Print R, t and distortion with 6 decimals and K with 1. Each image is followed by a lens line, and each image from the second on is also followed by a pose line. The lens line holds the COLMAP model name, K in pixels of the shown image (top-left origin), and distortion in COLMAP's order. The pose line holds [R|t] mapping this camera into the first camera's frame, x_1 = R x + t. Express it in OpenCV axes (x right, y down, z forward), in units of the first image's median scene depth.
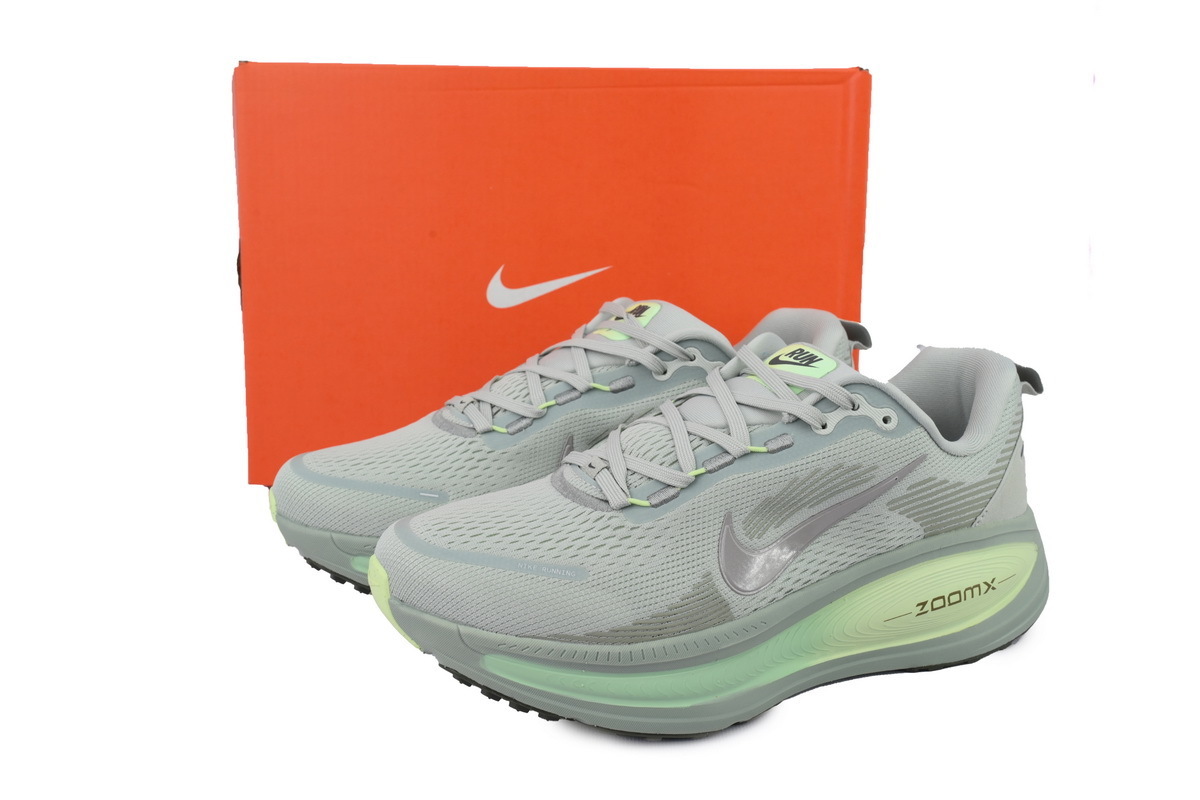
lens RADIAL K [[1172.1, 0, 600.0], [0, 1172.1, 400.0], [0, 0, 1]] dist [0.111437, -0.006000]
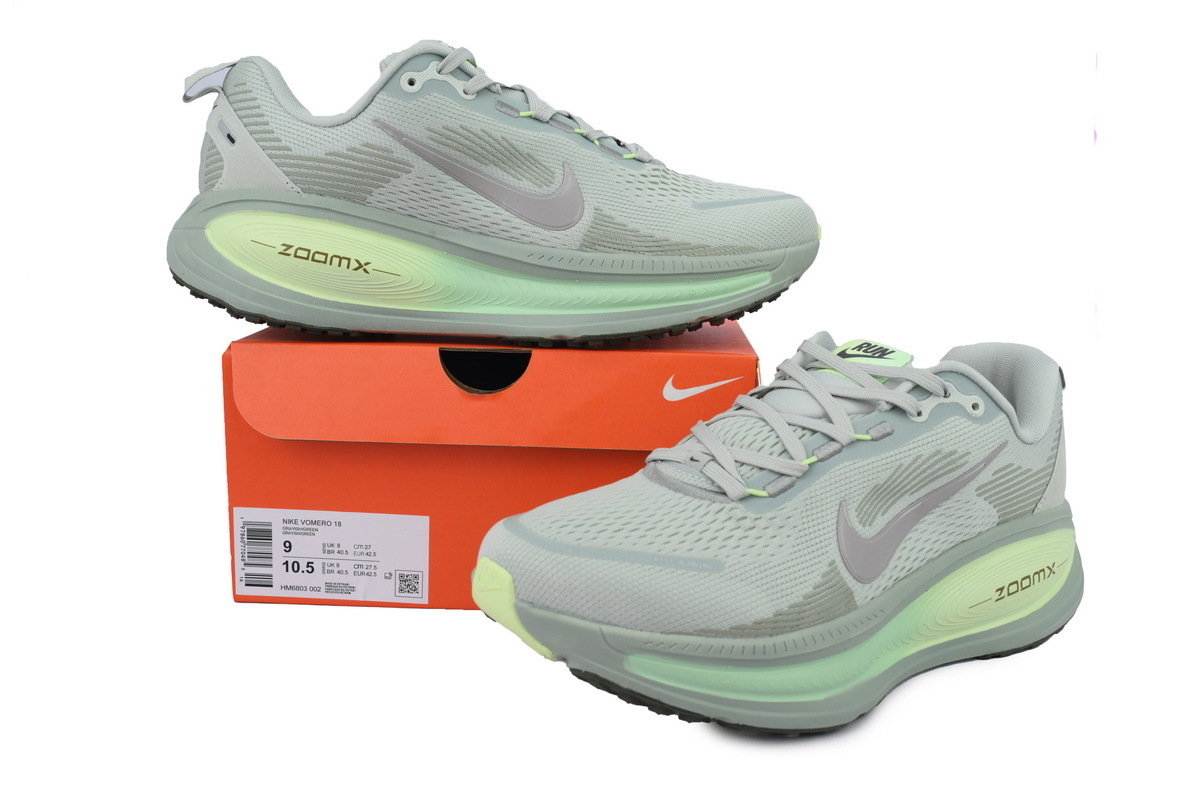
lens RADIAL K [[1172.1, 0, 600.0], [0, 1172.1, 400.0], [0, 0, 1]] dist [0.111437, -0.006000]
pose [[0.978258, -0.014030, 0.206917, -0.289766], [0.023785, 0.998716, -0.044731, 0.050018], [-0.206023, 0.048680, 0.977335, 0.068441]]
